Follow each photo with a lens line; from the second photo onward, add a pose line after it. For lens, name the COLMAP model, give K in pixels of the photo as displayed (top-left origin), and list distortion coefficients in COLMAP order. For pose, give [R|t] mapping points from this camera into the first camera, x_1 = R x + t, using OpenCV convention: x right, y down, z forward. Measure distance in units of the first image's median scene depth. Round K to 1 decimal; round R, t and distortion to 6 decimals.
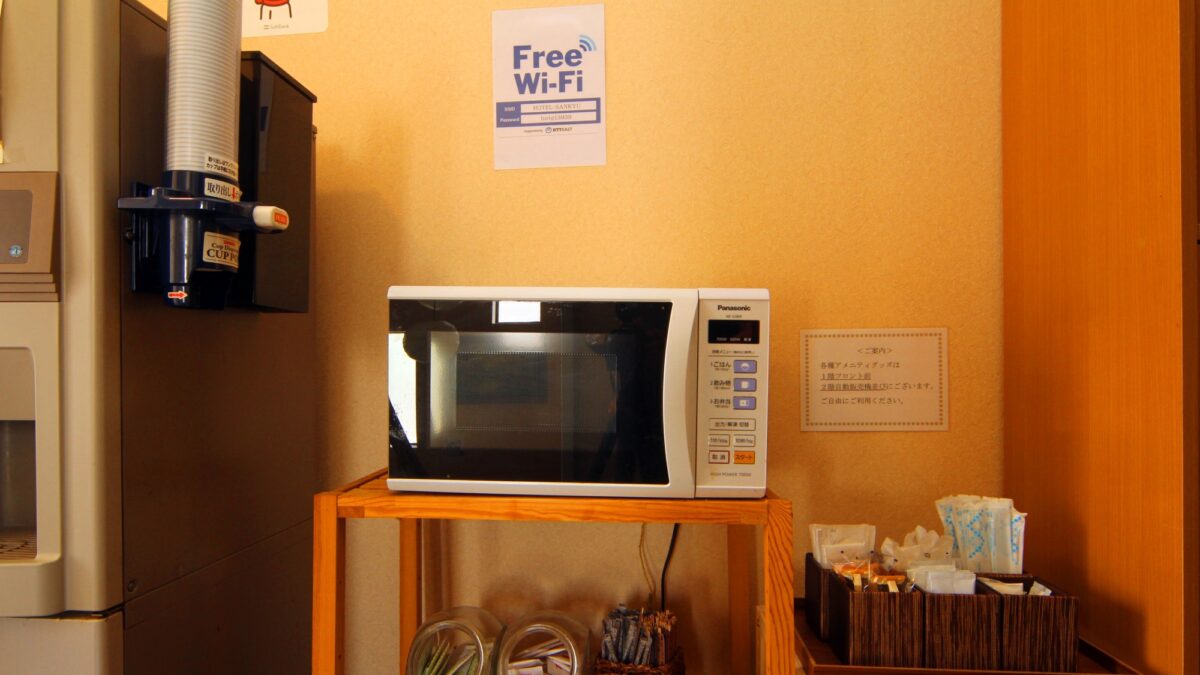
lens RADIAL K [[678.5, 0, 598.9], [0, 678.5, 369.8], [0, 0, 1]] dist [-0.009634, -0.001911]
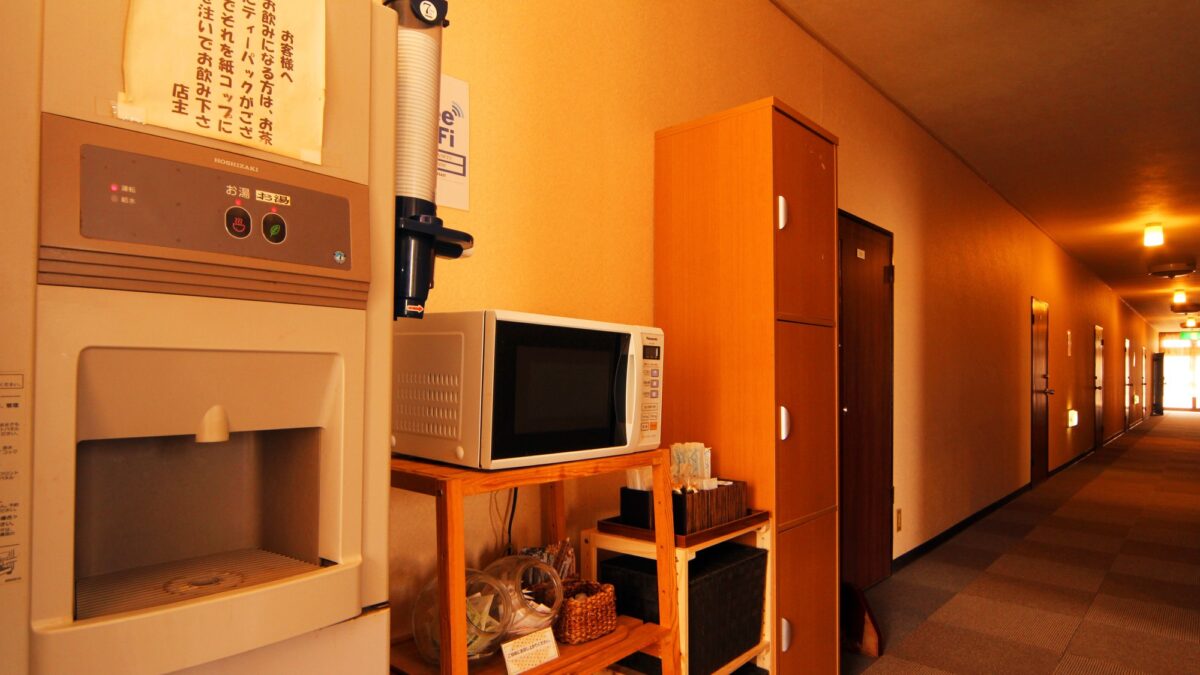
lens RADIAL K [[678.5, 0, 598.9], [0, 678.5, 369.8], [0, 0, 1]] dist [-0.009634, -0.001911]
pose [[0.606402, 0.005487, 0.795139, -1.226814], [-0.001887, 0.999983, -0.005461, -0.003059], [-0.795156, 0.001811, 0.606402, 0.068953]]
